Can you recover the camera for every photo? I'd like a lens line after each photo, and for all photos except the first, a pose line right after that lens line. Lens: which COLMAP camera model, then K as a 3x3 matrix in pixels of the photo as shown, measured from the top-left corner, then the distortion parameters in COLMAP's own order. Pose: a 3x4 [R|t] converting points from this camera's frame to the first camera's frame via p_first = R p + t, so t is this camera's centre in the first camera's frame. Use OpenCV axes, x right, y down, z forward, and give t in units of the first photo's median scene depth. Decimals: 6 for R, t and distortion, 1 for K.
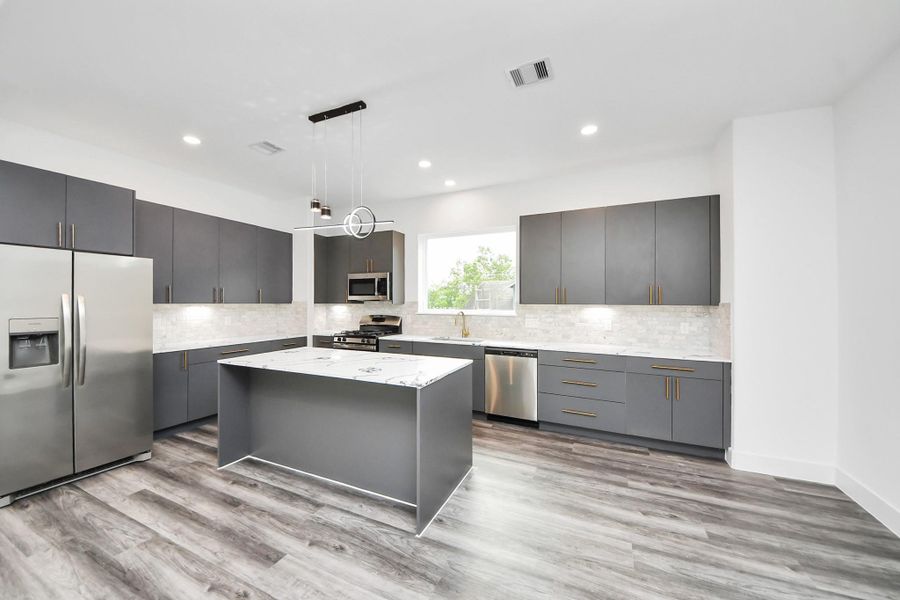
lens RADIAL K [[339.5, 0, 450.0], [0, 339.5, 300.0], [0, 0, 1]] dist [0.023310, -0.018674]
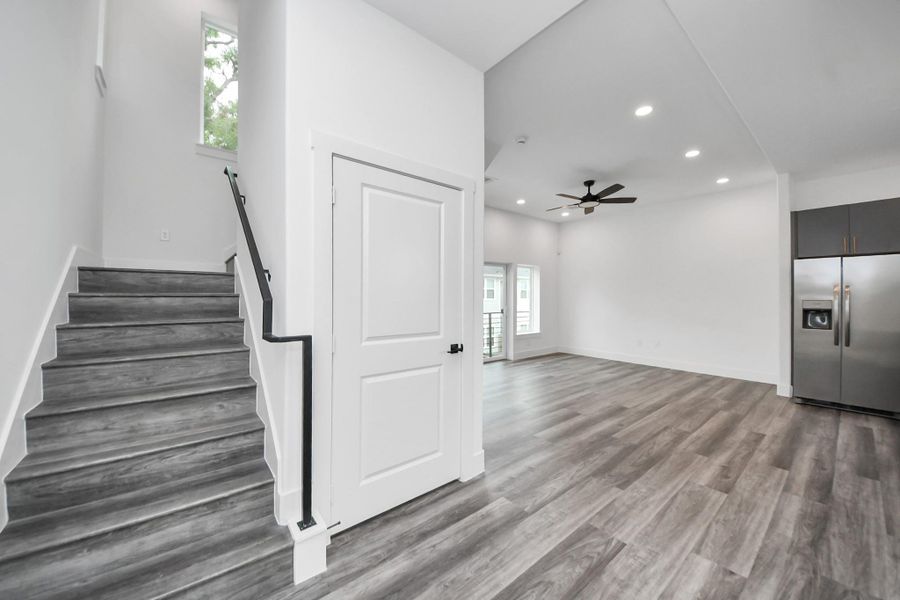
lens RADIAL K [[328.8, 0, 438.4], [0, 328.8, 297.5], [0, 0, 1]] dist [0.005353, -0.012141]
pose [[-0.450590, -0.002958, -0.892726, 0.780904], [0.000325, 0.999994, -0.003477, 0.033425], [0.892731, -0.001857, -0.450587, 0.033038]]
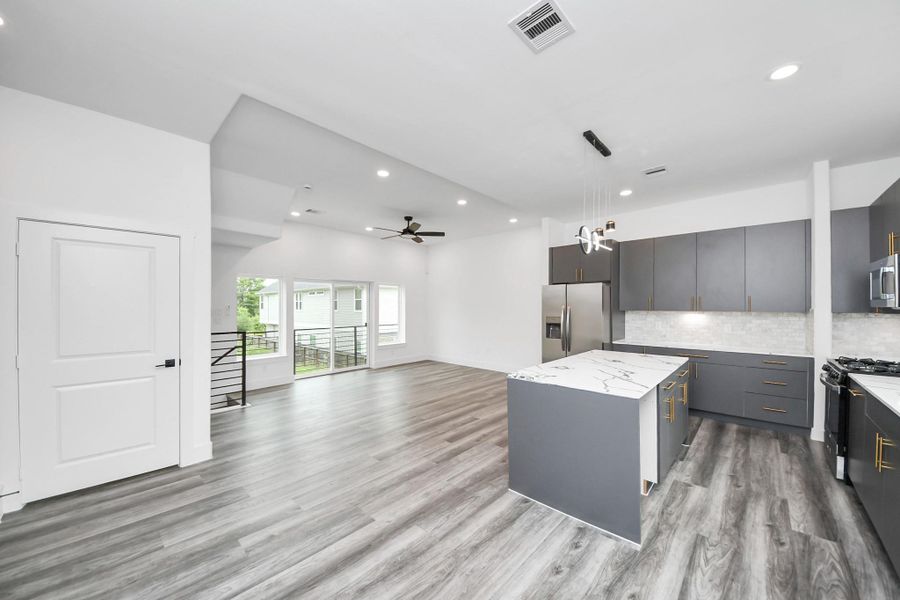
lens RADIAL K [[328.2, 0, 450.6], [0, 328.2, 305.5], [0, 0, 1]] dist [0.025302, -0.016768]
pose [[-0.302812, -0.003823, -0.953043, 0.769040], [0.004783, 0.999973, -0.005531, -0.008341], [0.953038, -0.006233, -0.302785, 0.756946]]
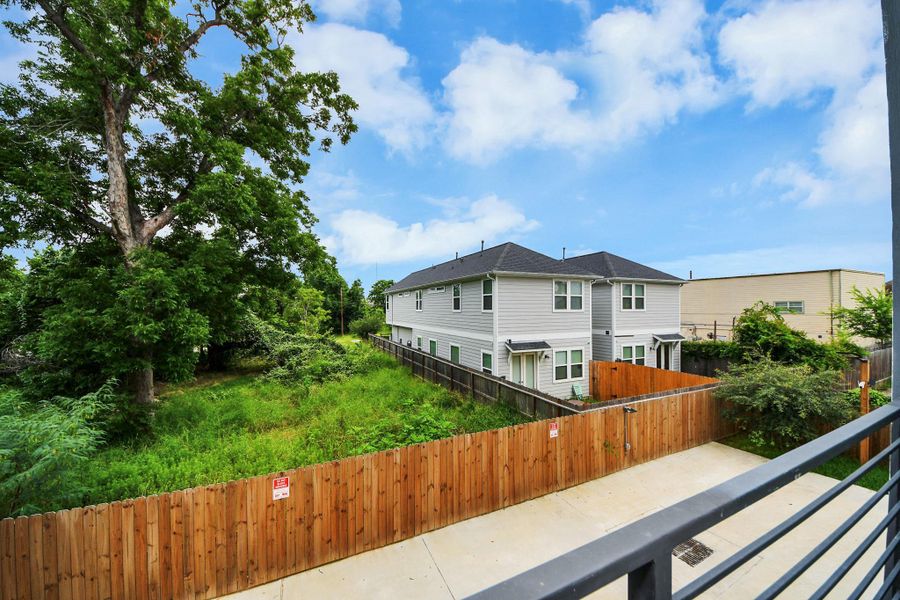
lens RADIAL K [[320.6, 0, 450.0], [0, 320.6, 305.6], [0, 0, 1]] dist [0.022228, -0.015637]
pose [[-0.629694, -0.005431, -0.776824, -1.157440], [0.005453, 0.999920, -0.011411, 0.031795], [0.776824, -0.011421, -0.629614, -0.601584]]
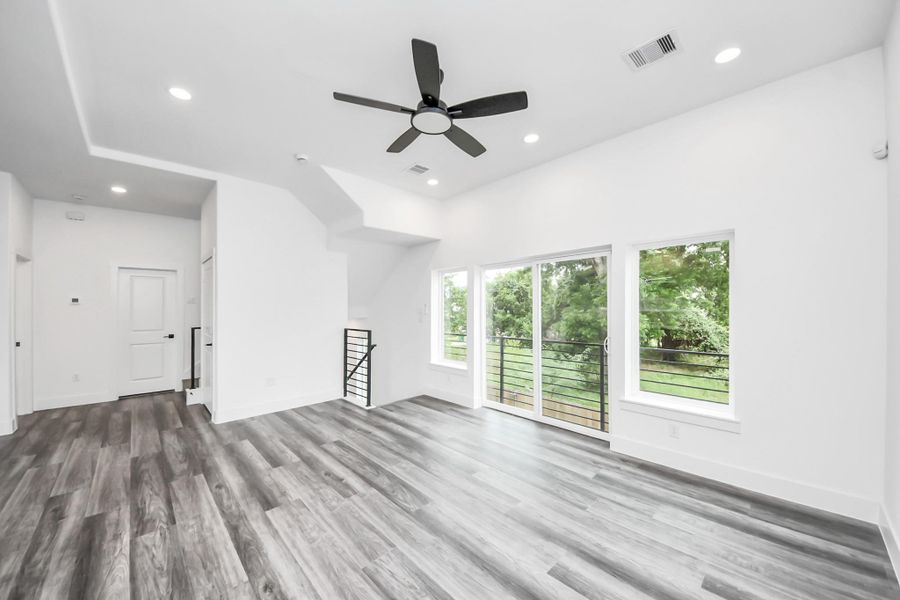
lens RADIAL K [[327.5, 0, 440.4], [0, 327.5, 303.5], [0, 0, 1]] dist [0.022009, -0.013408]
pose [[-0.928943, 0.006441, 0.370167, -1.222293], [0.000318, 0.999862, -0.016601, -0.000188], [-0.370223, -0.015304, -0.928817, 0.640072]]
